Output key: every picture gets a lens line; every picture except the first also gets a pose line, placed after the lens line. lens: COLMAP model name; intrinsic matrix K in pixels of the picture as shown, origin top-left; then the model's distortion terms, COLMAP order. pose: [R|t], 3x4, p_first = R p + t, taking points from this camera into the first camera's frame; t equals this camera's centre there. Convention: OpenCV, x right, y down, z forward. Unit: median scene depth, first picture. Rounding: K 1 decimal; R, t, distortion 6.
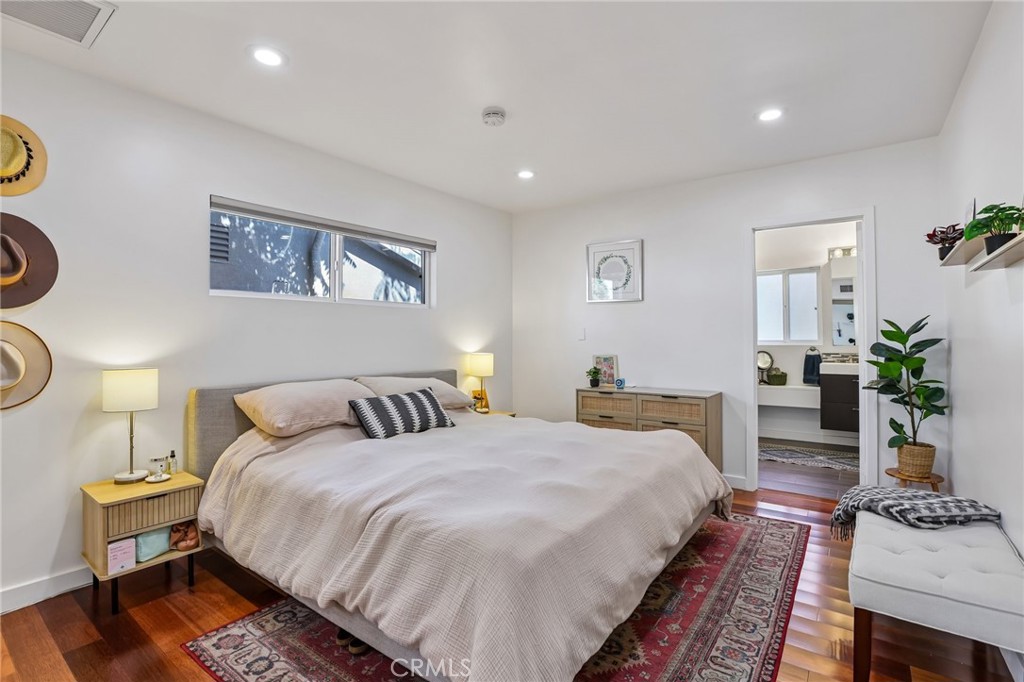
lens RADIAL K [[479.7, 0, 512.1], [0, 479.7, 325.5], [0, 0, 1]] dist [-0.050853, 0.020733]
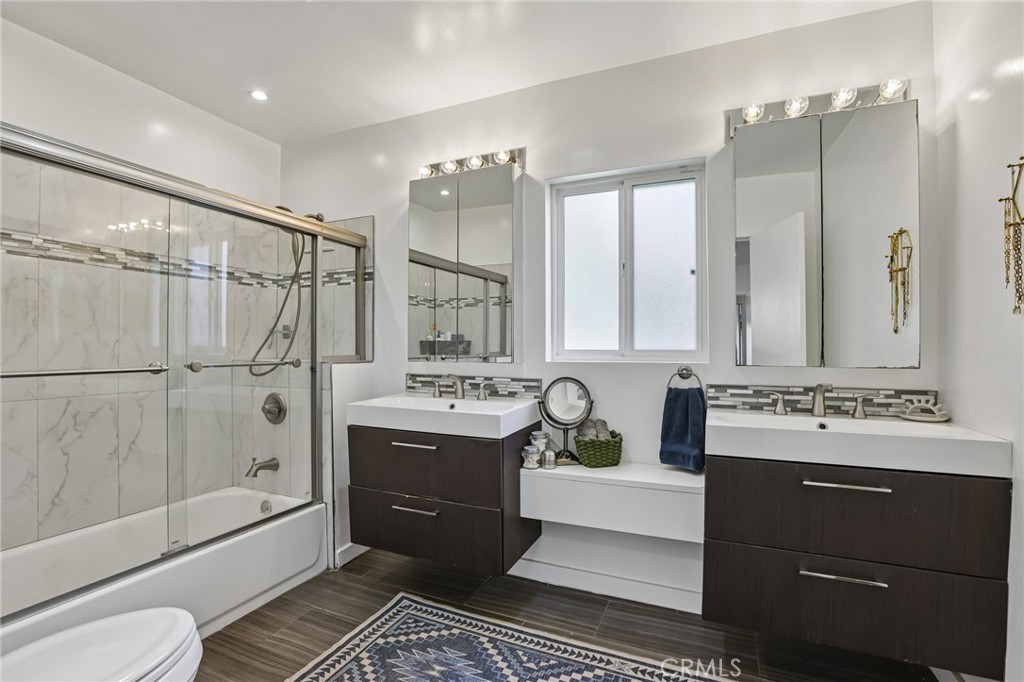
lens RADIAL K [[475.1, 0, 509.7], [0, 475.1, 348.9], [0, 0, 1]] dist [-0.061680, 0.026543]
pose [[0.974654, 0.003028, 0.223696, 0.583433], [-0.009742, 0.999534, 0.028917, 0.028584], [-0.223504, -0.030363, 0.974230, 0.930260]]
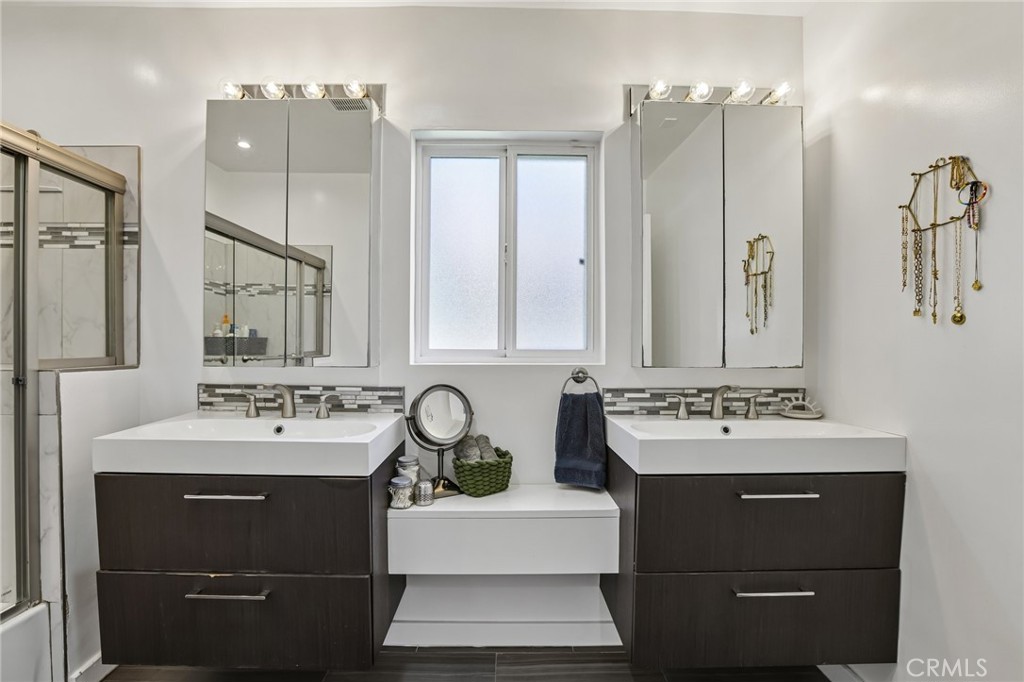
lens RADIAL K [[469.9, 0, 509.6], [0, 469.9, 350.8], [0, 0, 1]] dist [-0.053078, 0.017143]
pose [[0.793659, 0.000496, 0.608363, 0.558599], [-0.022677, 0.999329, 0.028769, 0.032798], [-0.607940, -0.036629, 0.793137, 1.082568]]
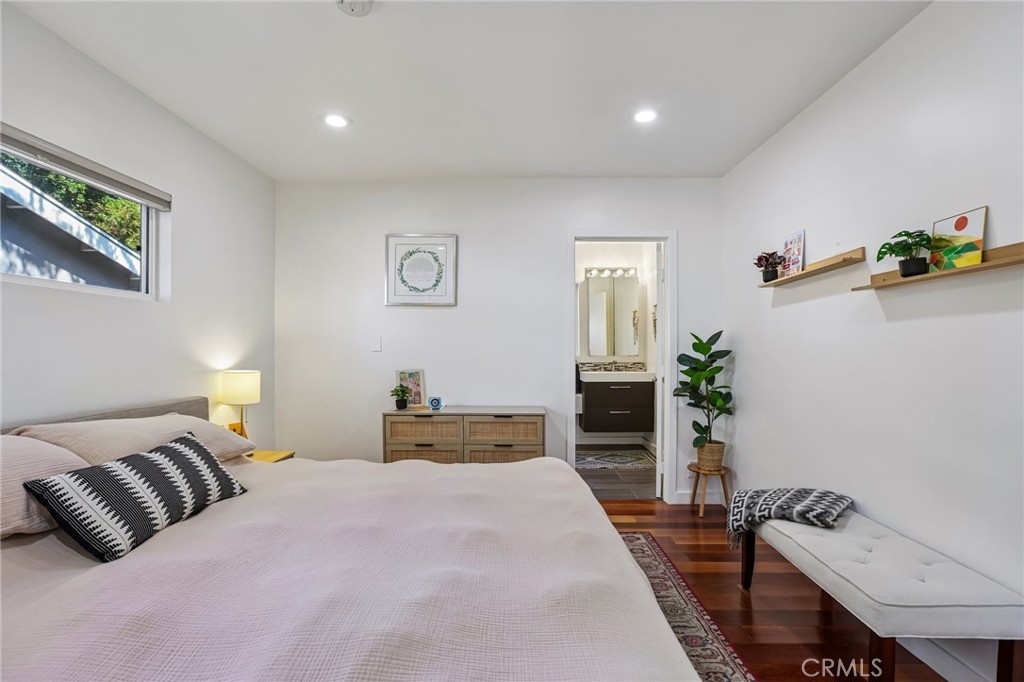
lens RADIAL K [[475.1, 0, 509.7], [0, 475.1, 348.9], [0, 0, 1]] dist [-0.061680, 0.026543]
pose [[0.817320, 0.000209, 0.576184, -0.156470], [-0.015909, 0.999627, 0.022205, 0.005607], [-0.575964, -0.027315, 0.817019, 0.264111]]
